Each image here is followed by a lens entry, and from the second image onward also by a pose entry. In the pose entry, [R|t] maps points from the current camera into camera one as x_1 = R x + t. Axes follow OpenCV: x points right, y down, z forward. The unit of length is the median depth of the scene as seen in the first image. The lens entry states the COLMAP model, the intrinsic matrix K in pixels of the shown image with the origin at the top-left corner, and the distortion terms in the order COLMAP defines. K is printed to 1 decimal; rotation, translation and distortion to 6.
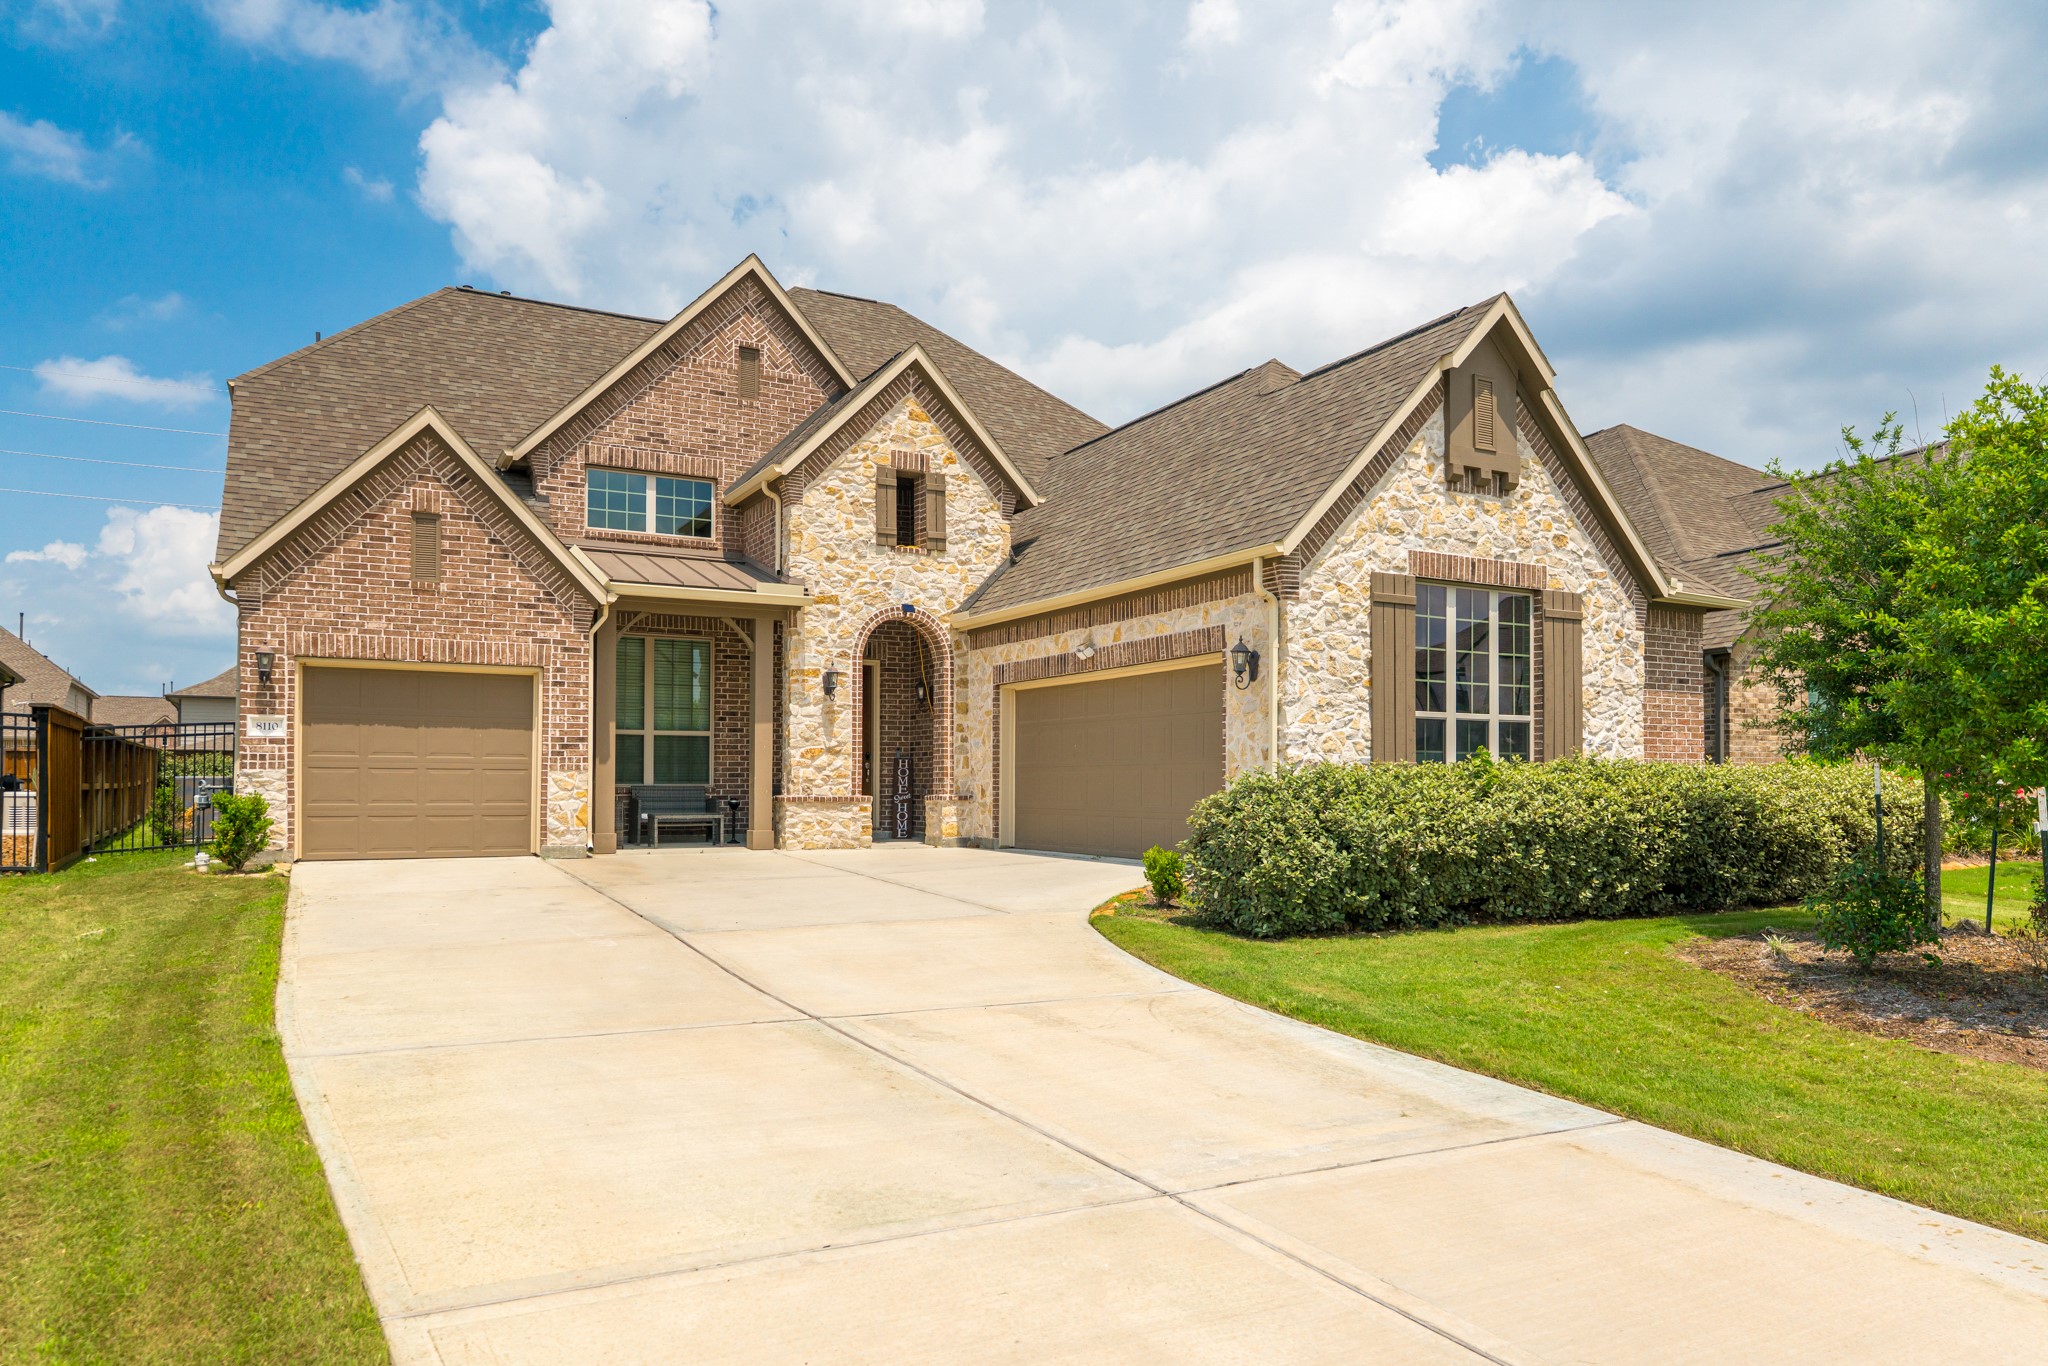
lens RADIAL K [[1293.5, 0, 1025.5], [0, 1293.5, 747.6], [0, 0, 1]] dist [-0.005902, -0.000228]
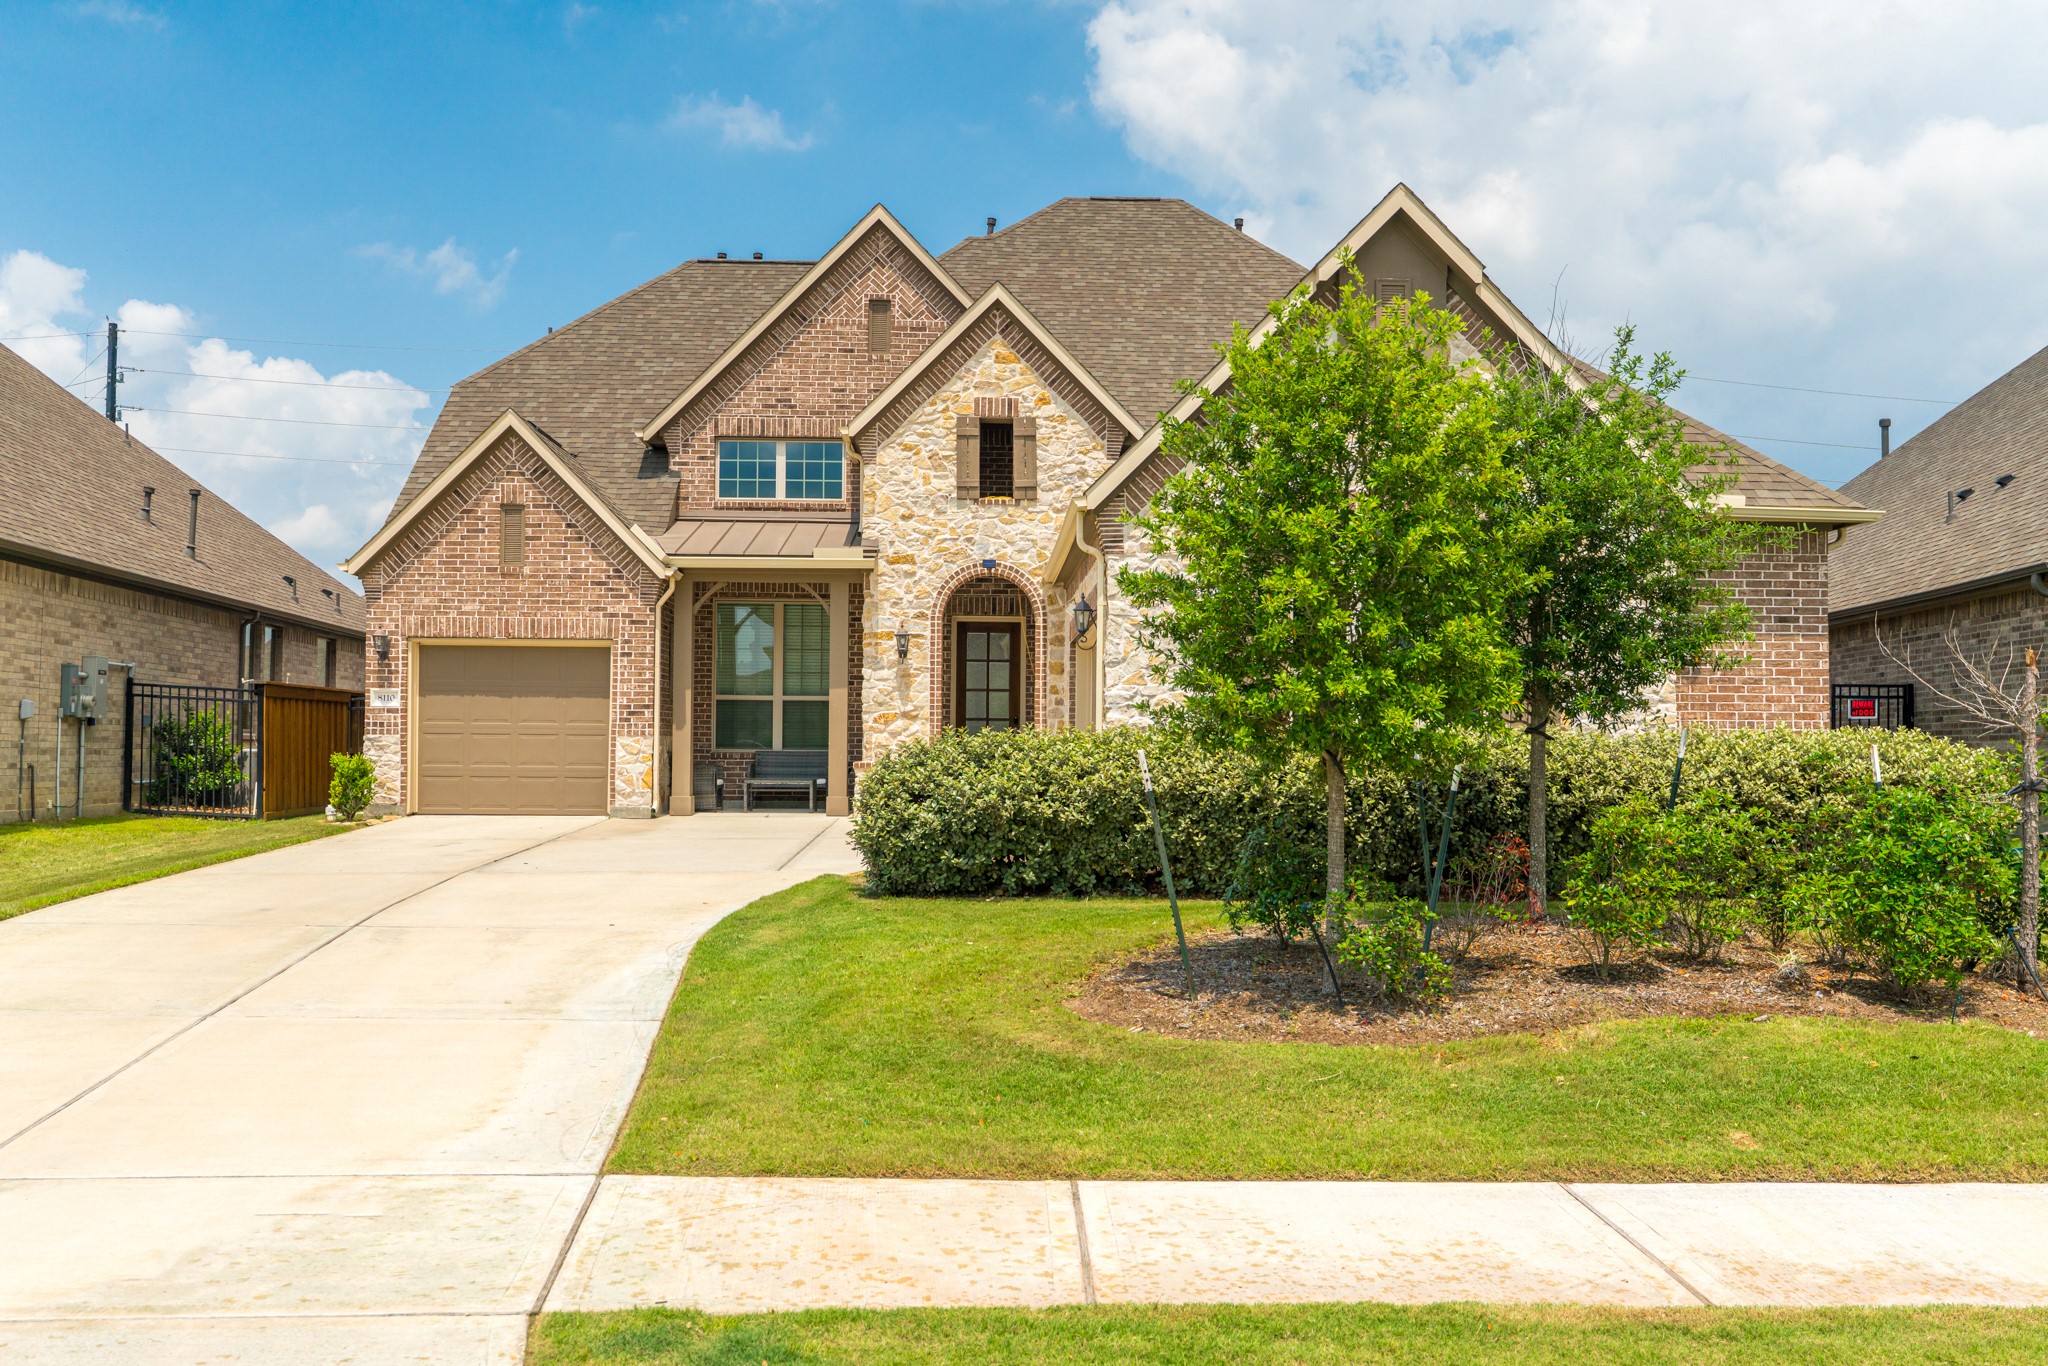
lens RADIAL K [[1672.8, 0, 1024.0], [0, 1672.8, 683.0], [0, 0, 1]] dist [-0.001337, -0.001178]
pose [[0.899564, -0.014088, -0.436562, 0.474660], [0.007821, 0.999839, -0.016149, -0.000911], [0.436720, 0.011112, 0.899529, -0.087459]]
